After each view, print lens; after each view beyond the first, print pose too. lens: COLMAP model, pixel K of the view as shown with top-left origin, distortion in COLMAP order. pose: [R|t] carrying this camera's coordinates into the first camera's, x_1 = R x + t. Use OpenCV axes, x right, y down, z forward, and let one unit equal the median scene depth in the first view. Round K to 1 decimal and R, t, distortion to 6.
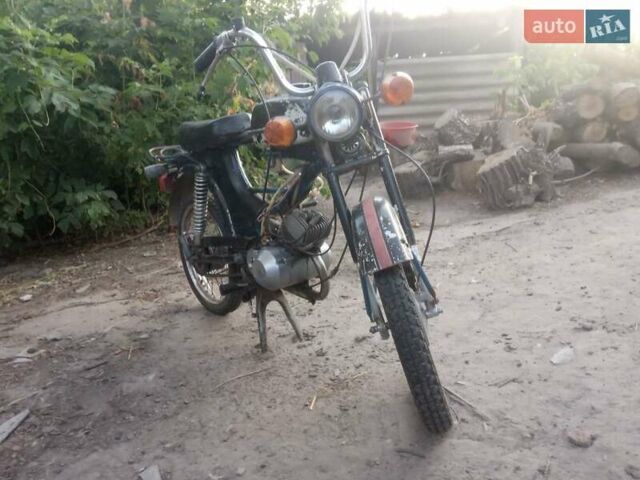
lens RADIAL K [[513.2, 0, 320.0], [0, 513.2, 240.0], [0, 0, 1]] dist [0.083062, -0.113194]
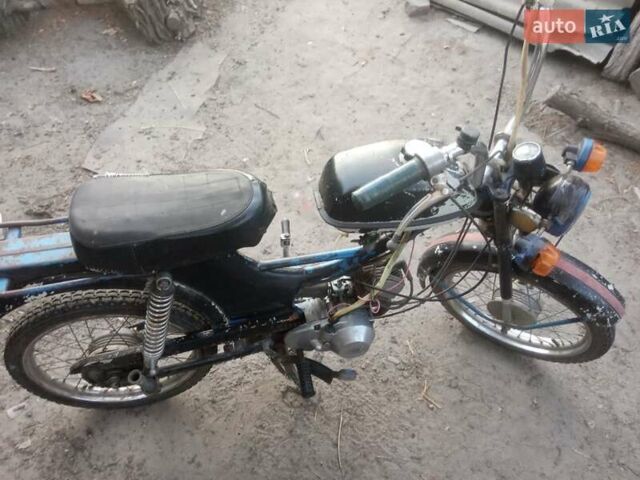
lens RADIAL K [[513.2, 0, 320.0], [0, 513.2, 240.0], [0, 0, 1]] dist [0.083062, -0.113194]
pose [[0.442377, -0.580348, 0.683739, -0.670520], [0.097706, 0.789046, 0.606515, -0.649336], [-0.891491, -0.201503, 0.405759, 0.817140]]
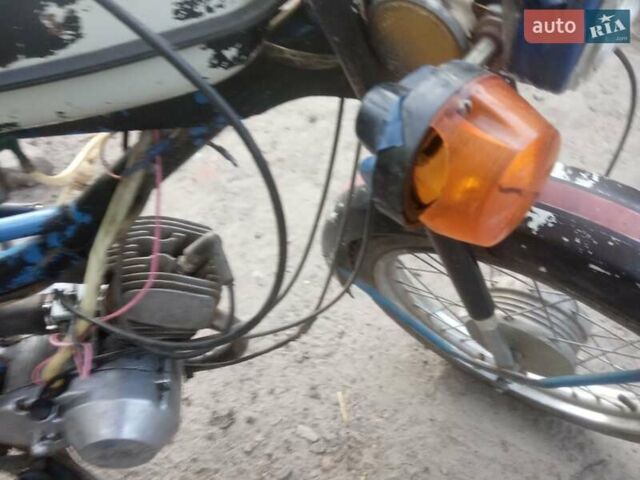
lens RADIAL K [[513.2, 0, 320.0], [0, 513.2, 240.0], [0, 0, 1]] dist [0.083062, -0.113194]
pose [[0.498596, -0.606726, 0.619100, -0.197037], [0.226459, 0.780576, 0.582595, -0.252716], [-0.836731, -0.150279, 0.526591, 0.784296]]
